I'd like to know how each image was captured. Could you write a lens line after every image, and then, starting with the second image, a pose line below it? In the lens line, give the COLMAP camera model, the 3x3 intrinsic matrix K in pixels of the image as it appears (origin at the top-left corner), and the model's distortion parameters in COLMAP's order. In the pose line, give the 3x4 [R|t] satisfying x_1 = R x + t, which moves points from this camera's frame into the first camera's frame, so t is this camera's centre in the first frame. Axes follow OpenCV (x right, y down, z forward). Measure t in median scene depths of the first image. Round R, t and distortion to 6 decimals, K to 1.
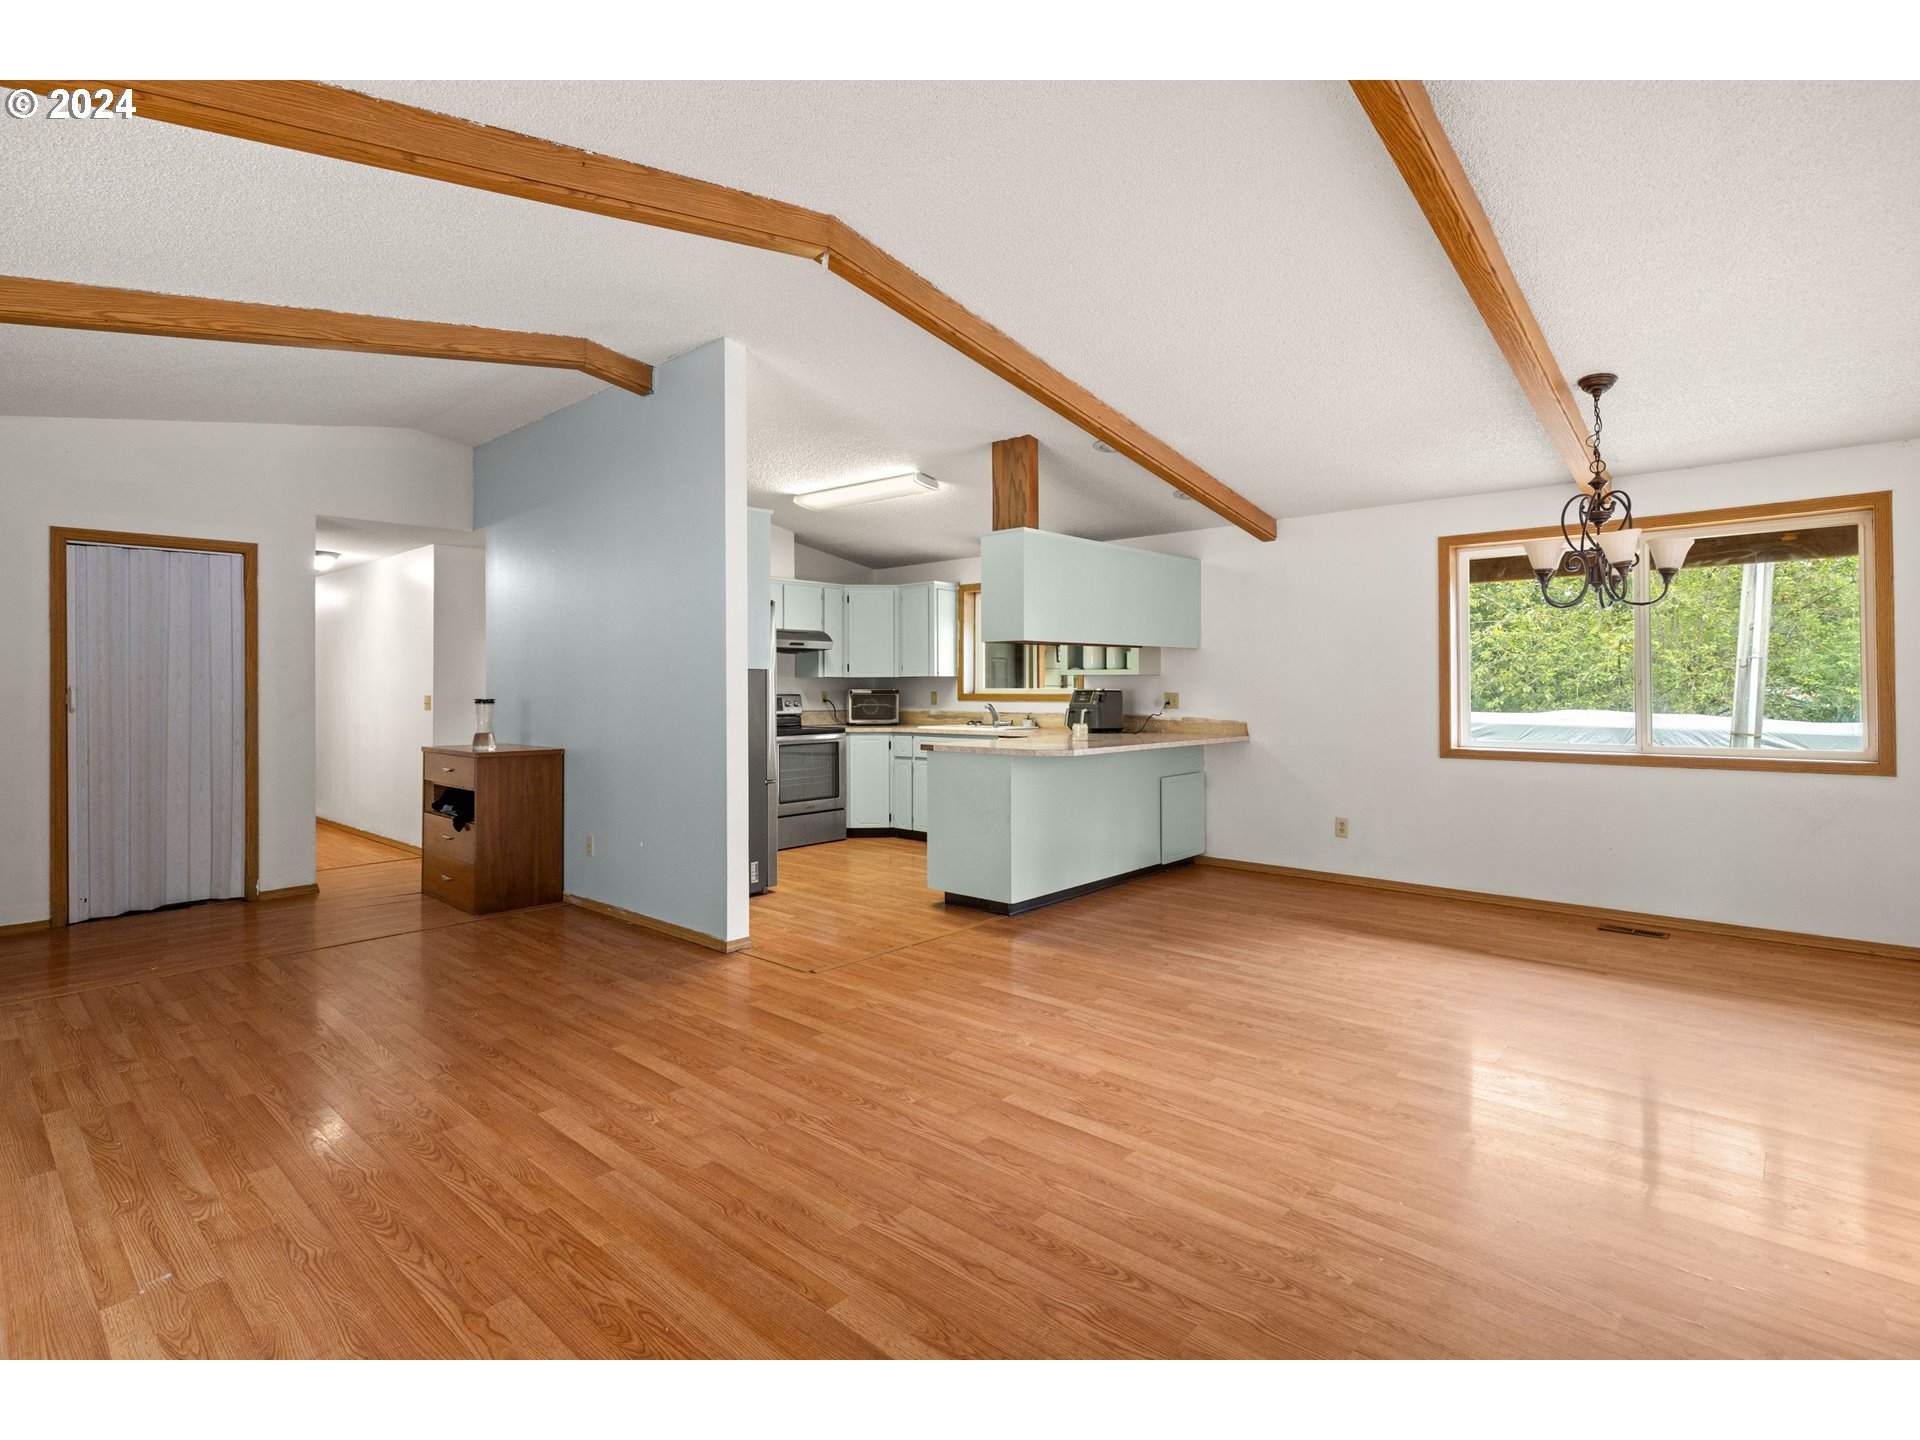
lens RADIAL K [[942.1, 0, 954.2], [0, 942.1, 676.5], [0, 0, 1]] dist [-0.001492, 0.000454]
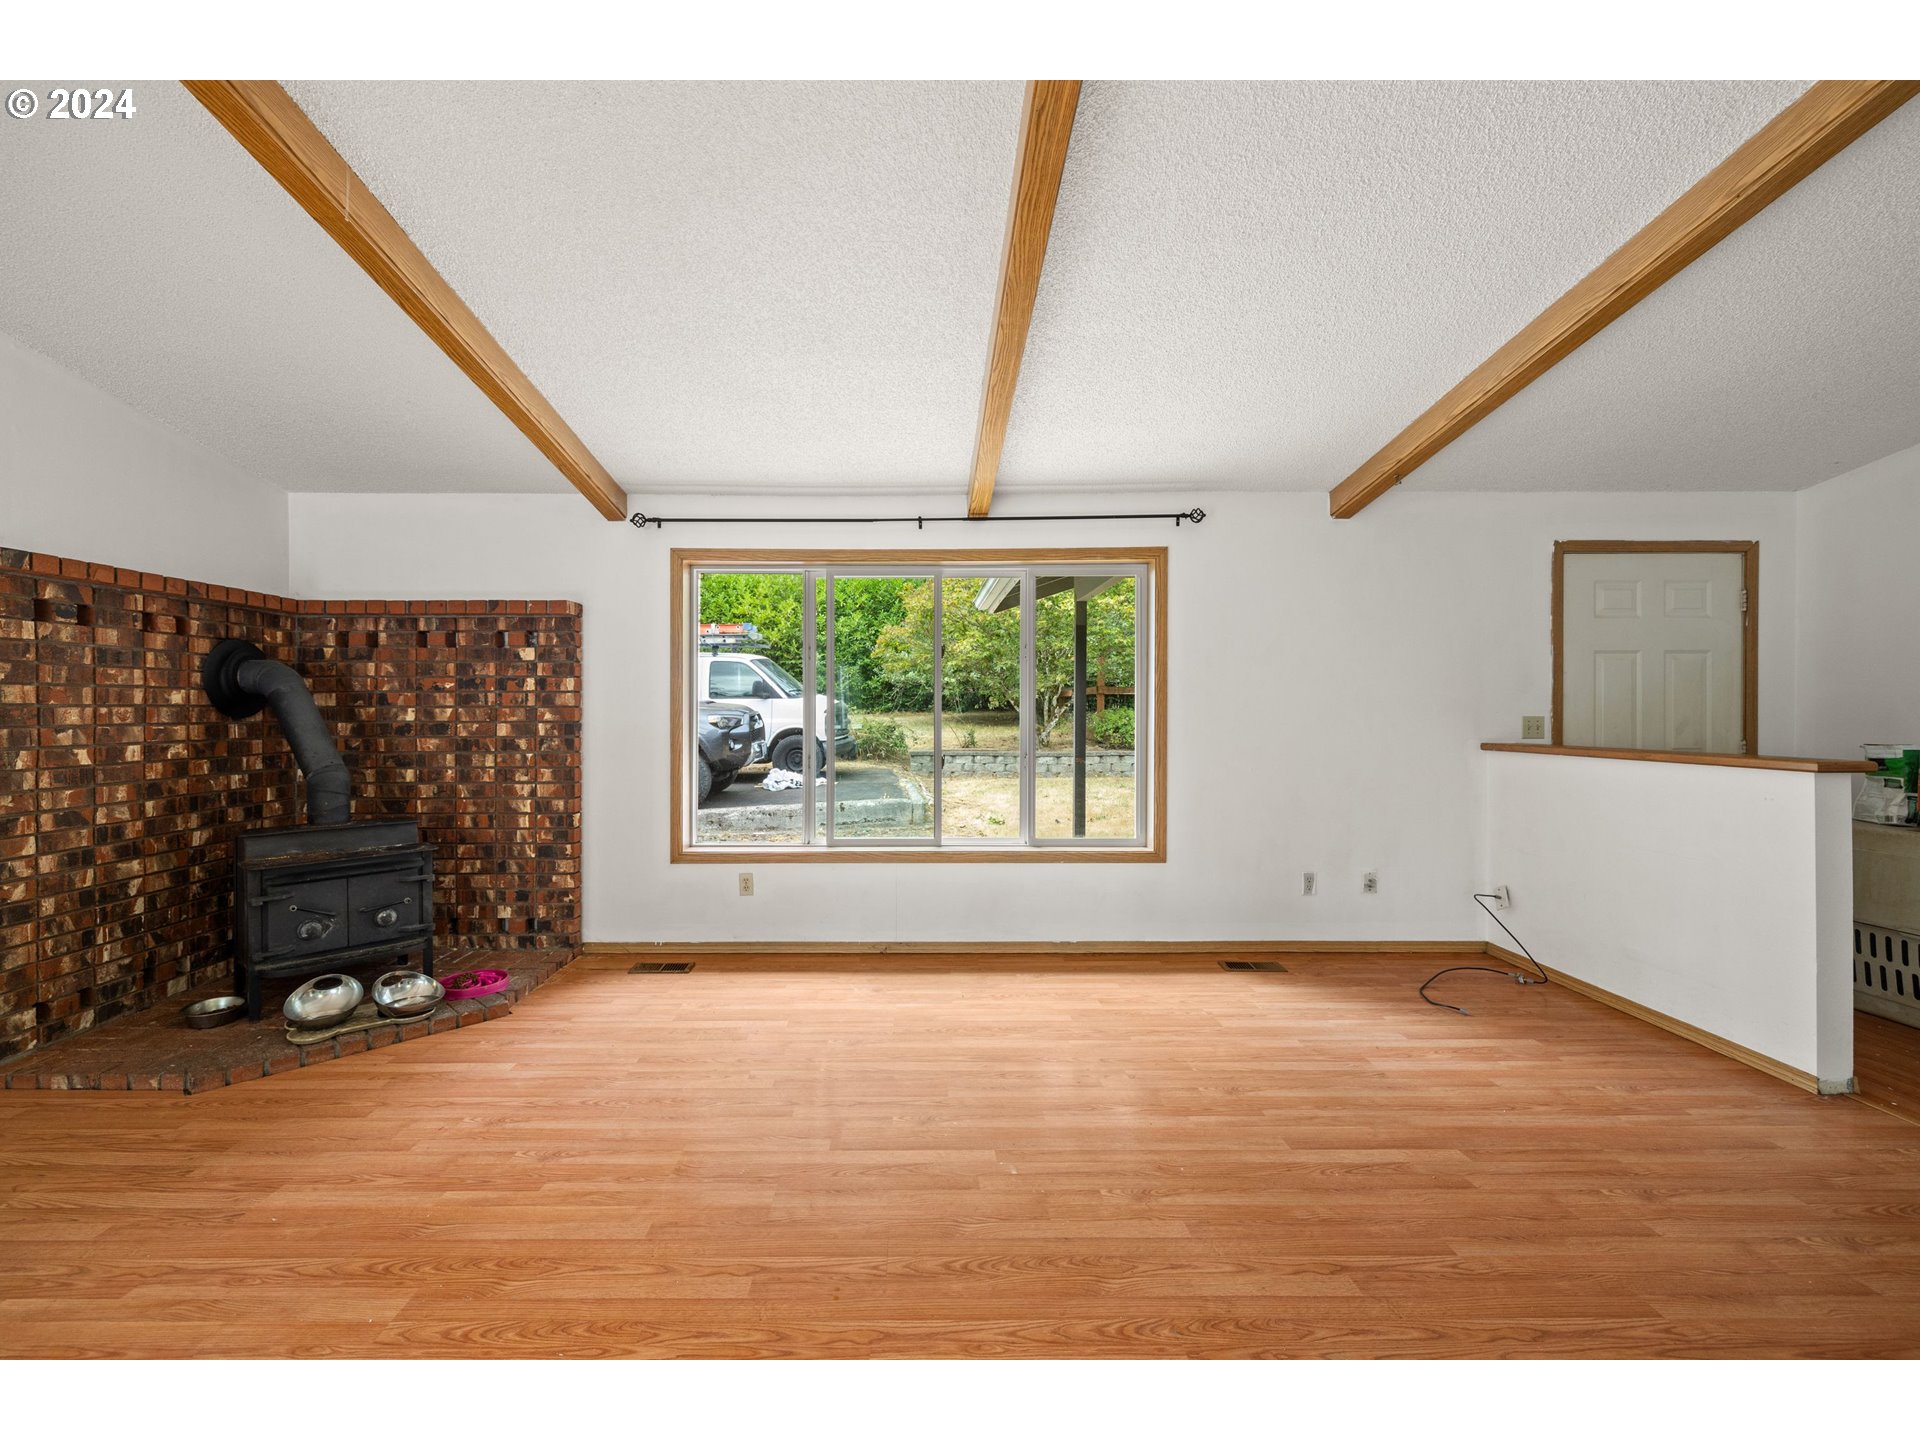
lens RADIAL K [[826.2, 0, 915.2], [0, 826.2, 714.2], [0, 0, 1]] dist [0.000966, 0.000143]
pose [[-0.737234, 0.010864, -0.675550, 0.000631], [0.011732, 0.999926, 0.003278, 0.009730], [0.675535, -0.005509, -0.737307, 0.882952]]
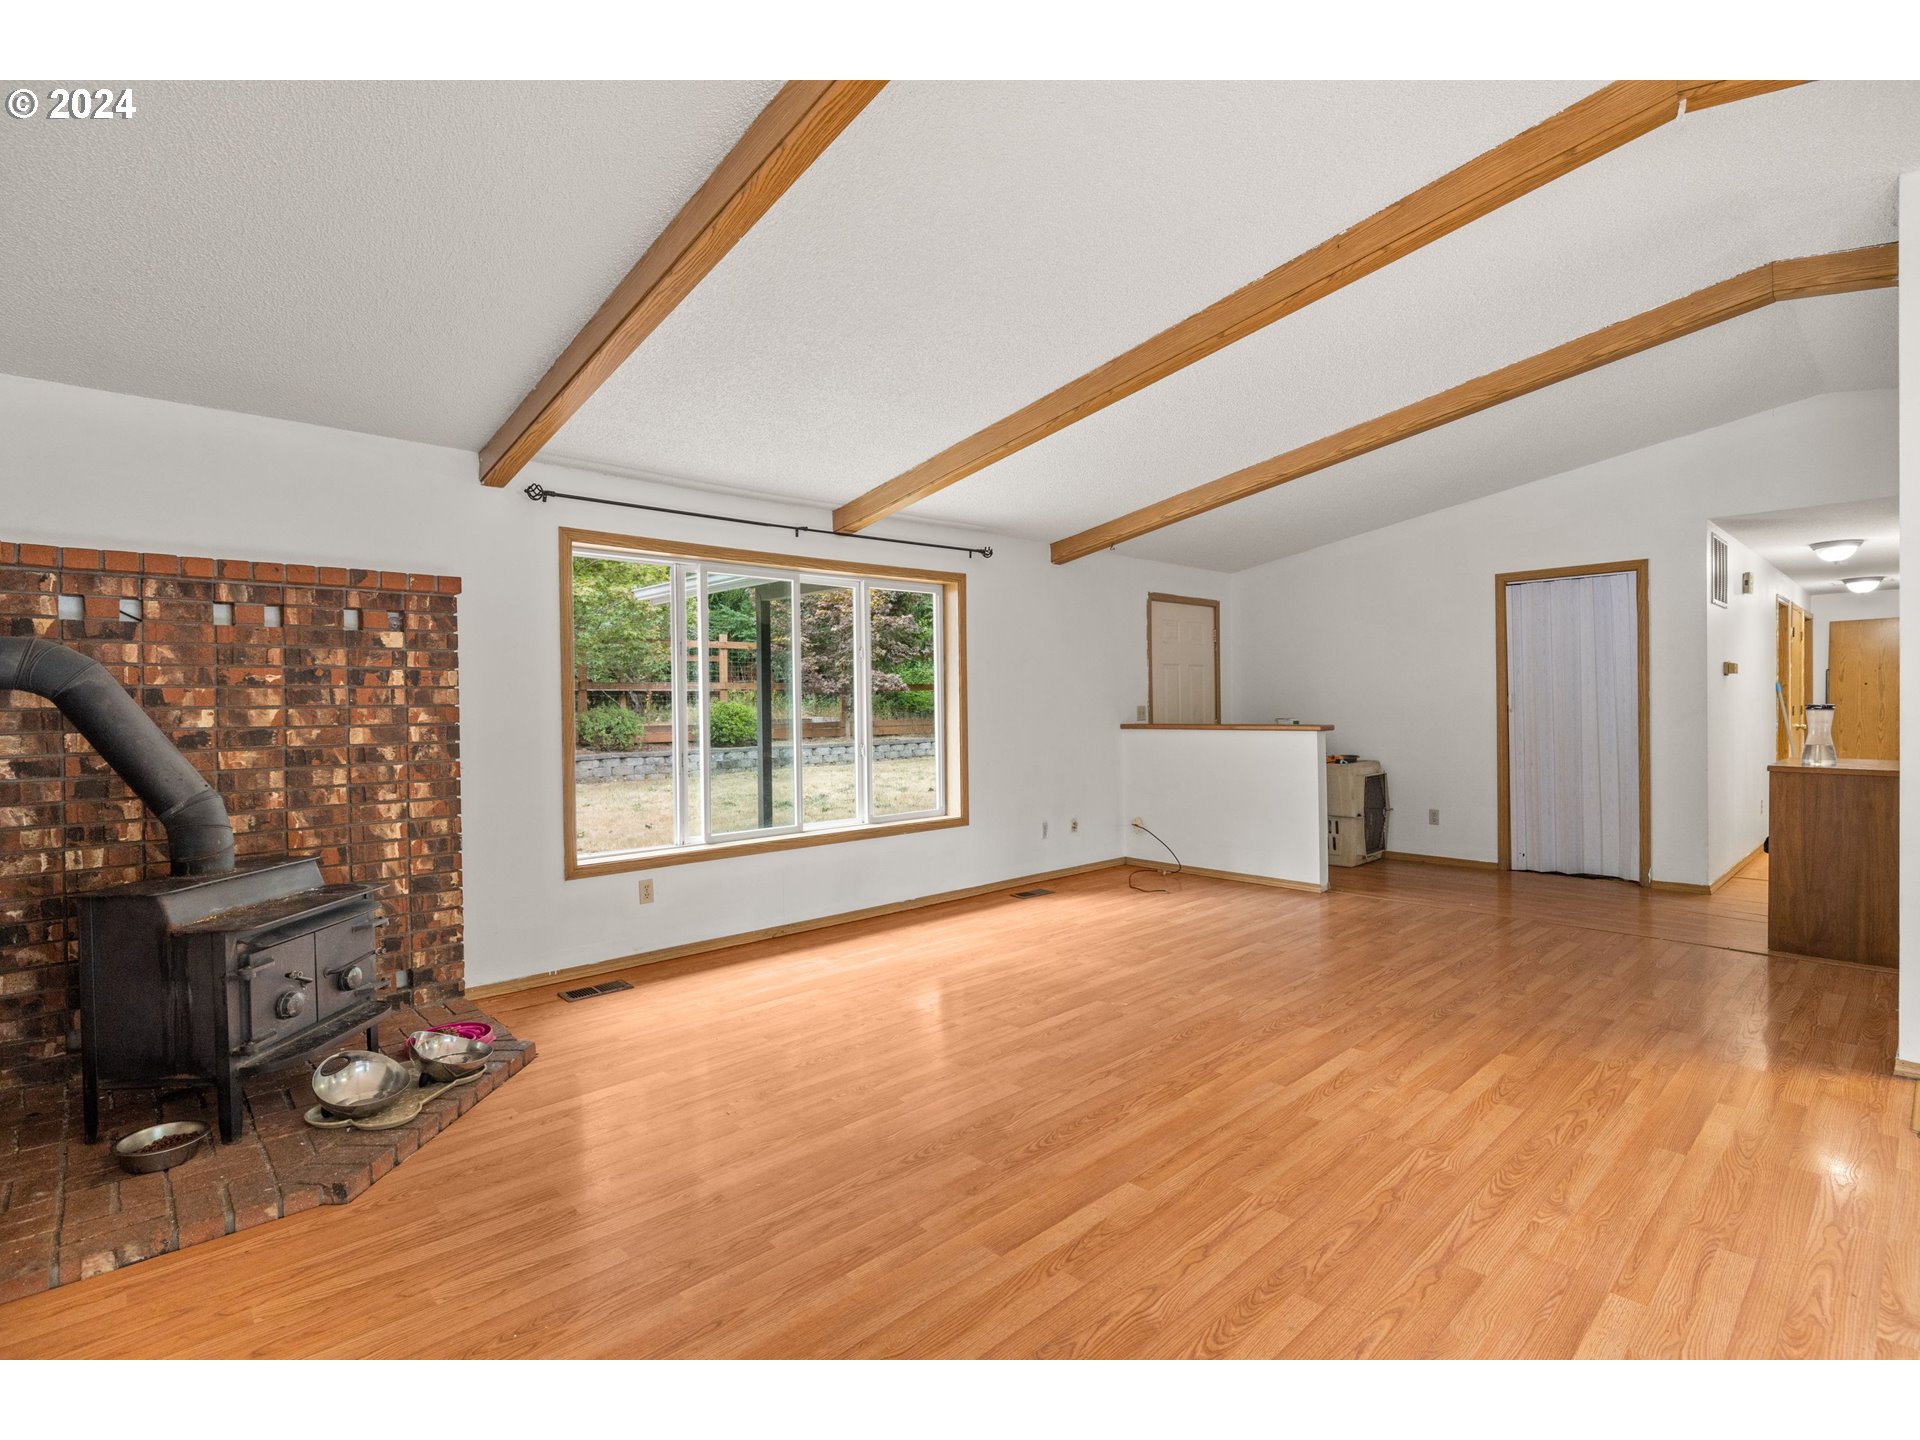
lens RADIAL K [[924.9, 0, 968.1], [0, 924.9, 710.3], [0, 0, 1]] dist [-0.002837, 0.000173]
pose [[-0.072972, 0.014981, -0.997221, 0.541991], [0.021730, 0.999674, 0.013427, 0.002352], [0.997097, -0.020690, -0.073273, 0.423530]]
